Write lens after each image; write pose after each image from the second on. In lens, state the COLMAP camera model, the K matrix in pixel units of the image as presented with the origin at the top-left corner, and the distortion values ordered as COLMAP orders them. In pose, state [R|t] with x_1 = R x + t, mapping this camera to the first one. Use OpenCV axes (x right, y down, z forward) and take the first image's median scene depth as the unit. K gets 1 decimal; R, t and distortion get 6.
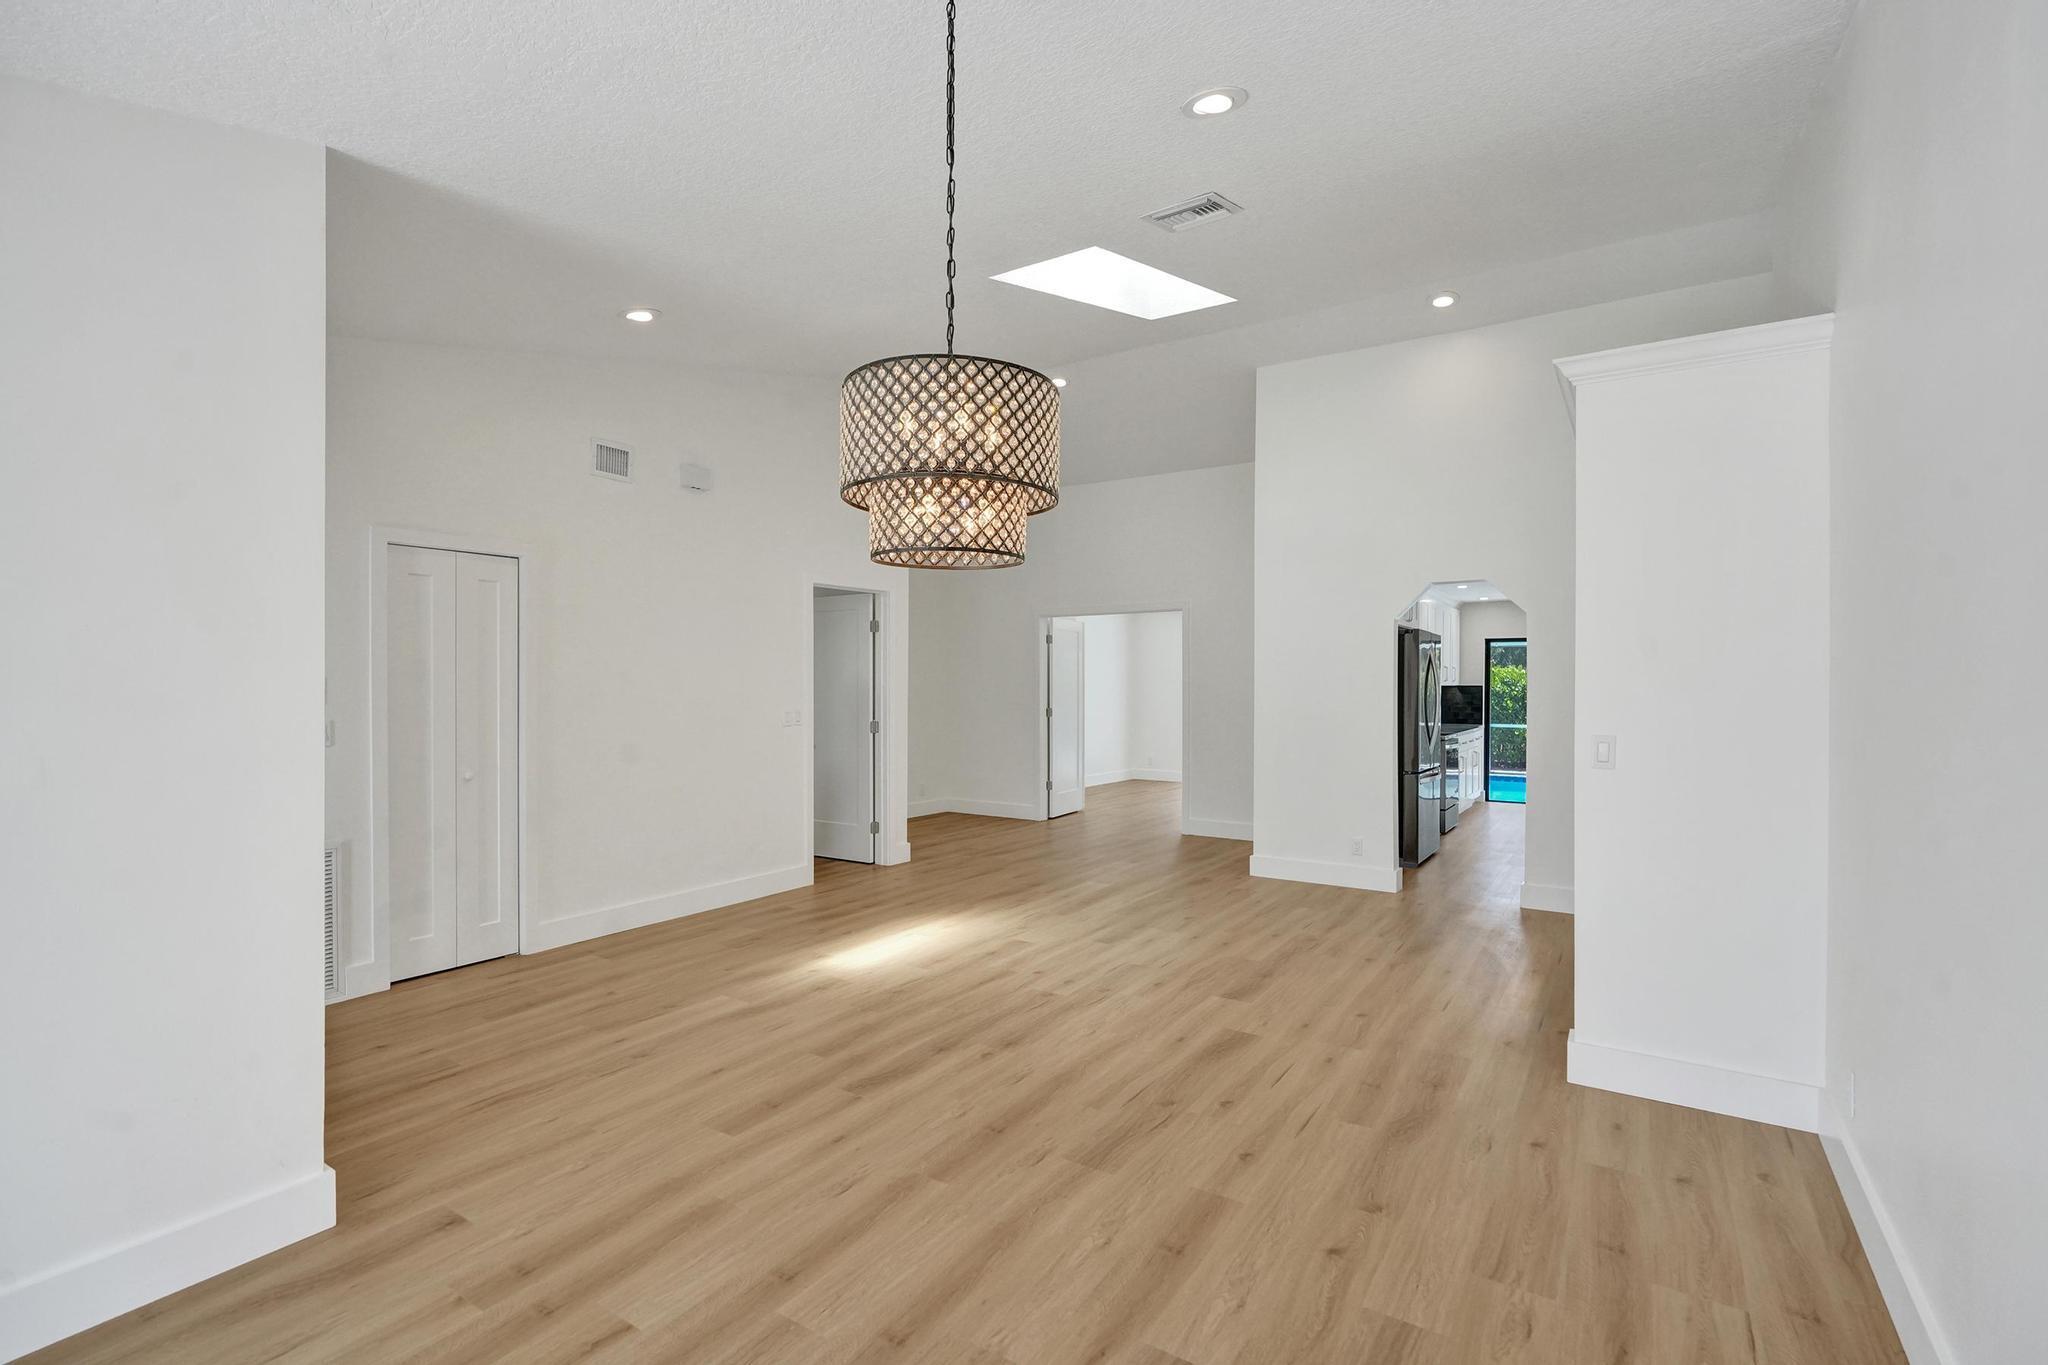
lens RADIAL K [[939.5, 0, 1025.8], [0, 939.5, 692.1], [0, 0, 1]] dist [-0.002268, 0.000505]
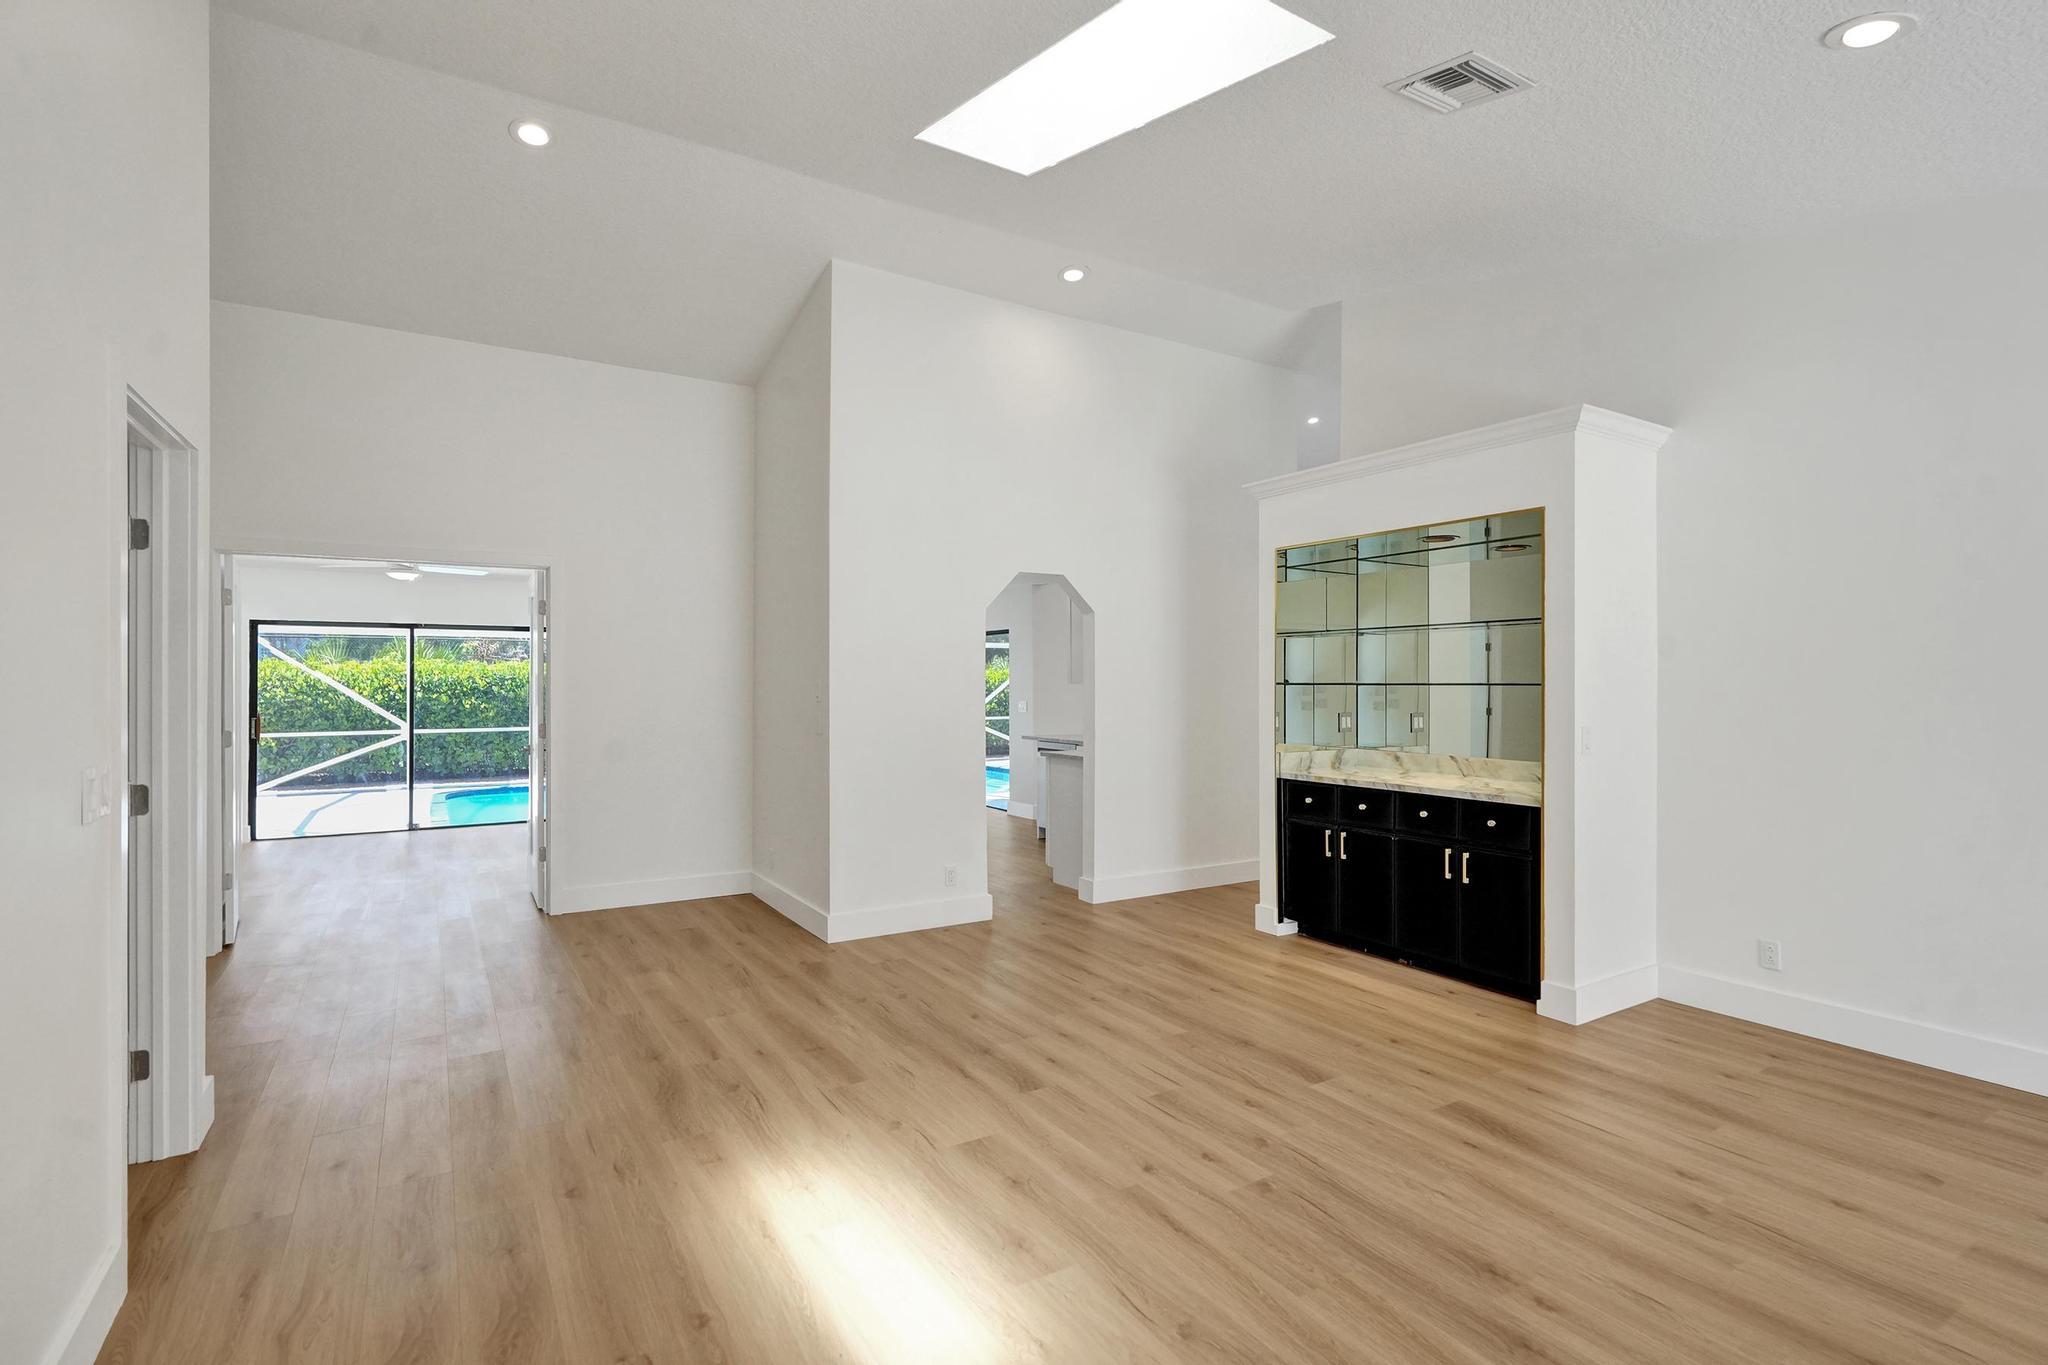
lens RADIAL K [[967.2, 0, 1025.5], [0, 967.2, 678.1], [0, 0, 1]] dist [-0.003154, -0.000195]
pose [[0.422034, 0.003170, 0.906575, -0.623165], [0.009858, 0.999919, -0.008086, -0.009247], [-0.906527, 0.012350, 0.421968, 0.871857]]
